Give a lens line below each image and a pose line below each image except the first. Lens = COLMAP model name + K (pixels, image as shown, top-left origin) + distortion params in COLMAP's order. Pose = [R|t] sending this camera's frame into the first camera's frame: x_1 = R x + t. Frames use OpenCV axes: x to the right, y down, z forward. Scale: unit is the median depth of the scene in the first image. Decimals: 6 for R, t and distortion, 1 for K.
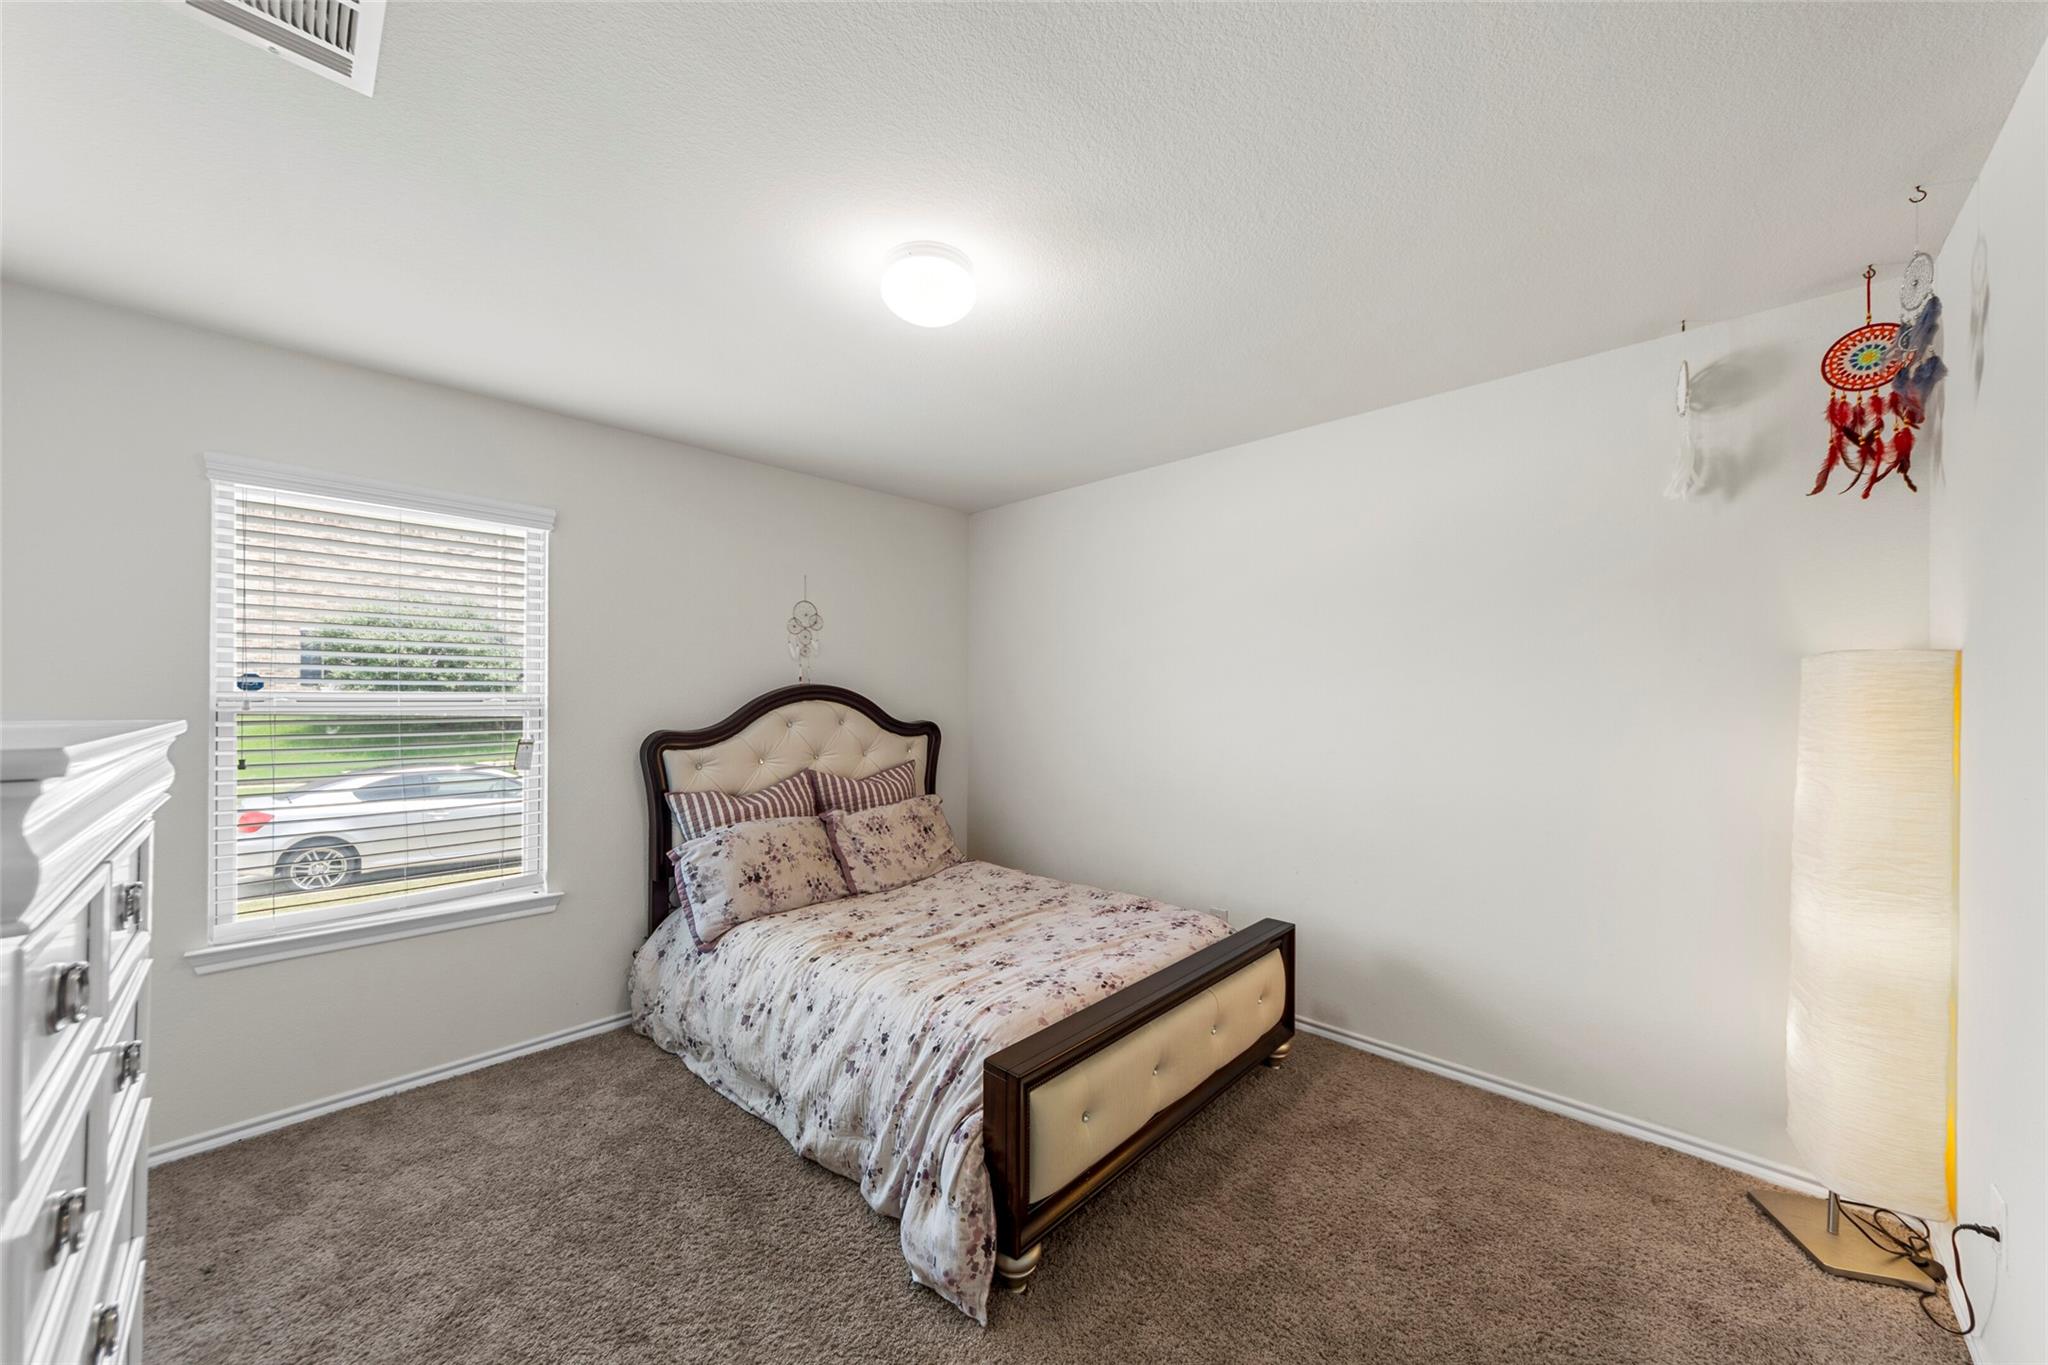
lens RADIAL K [[734.5, 0, 1029.6], [0, 734.5, 691.1], [0, 0, 1]] dist [0.001623, 0.000684]
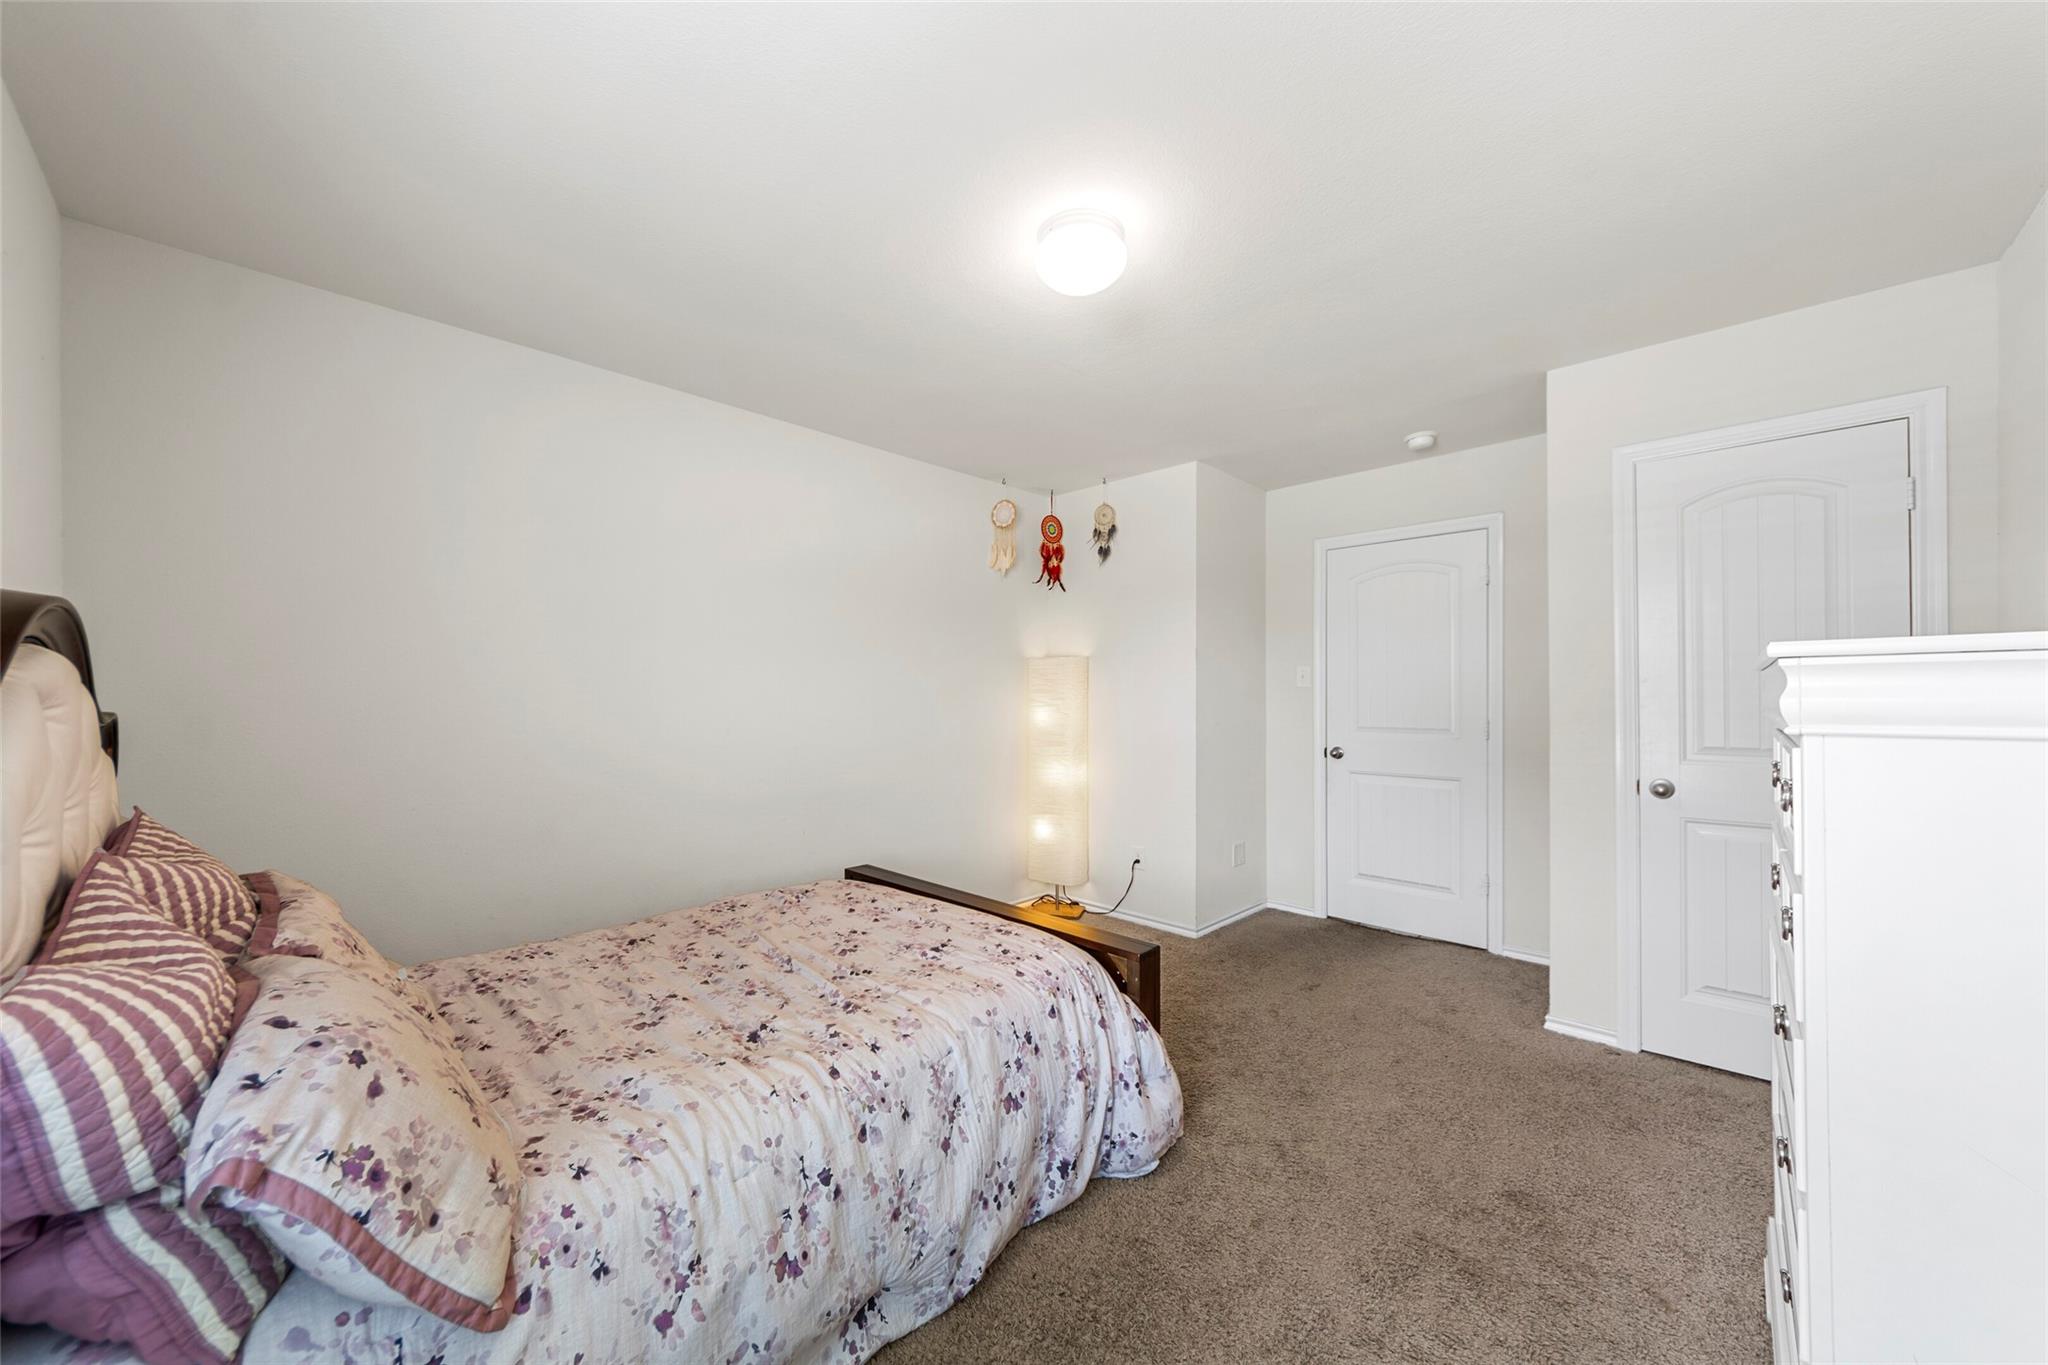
lens RADIAL K [[734.5, 0, 1029.6], [0, 734.5, 687.6], [0, 0, 1]] dist [0.001623, 0.000684]
pose [[-0.007918, 0.008848, 0.999930, -0.863552], [-0.005390, 0.999946, -0.008891, 0.047975], [-0.999954, -0.005460, -0.007870, 0.803117]]
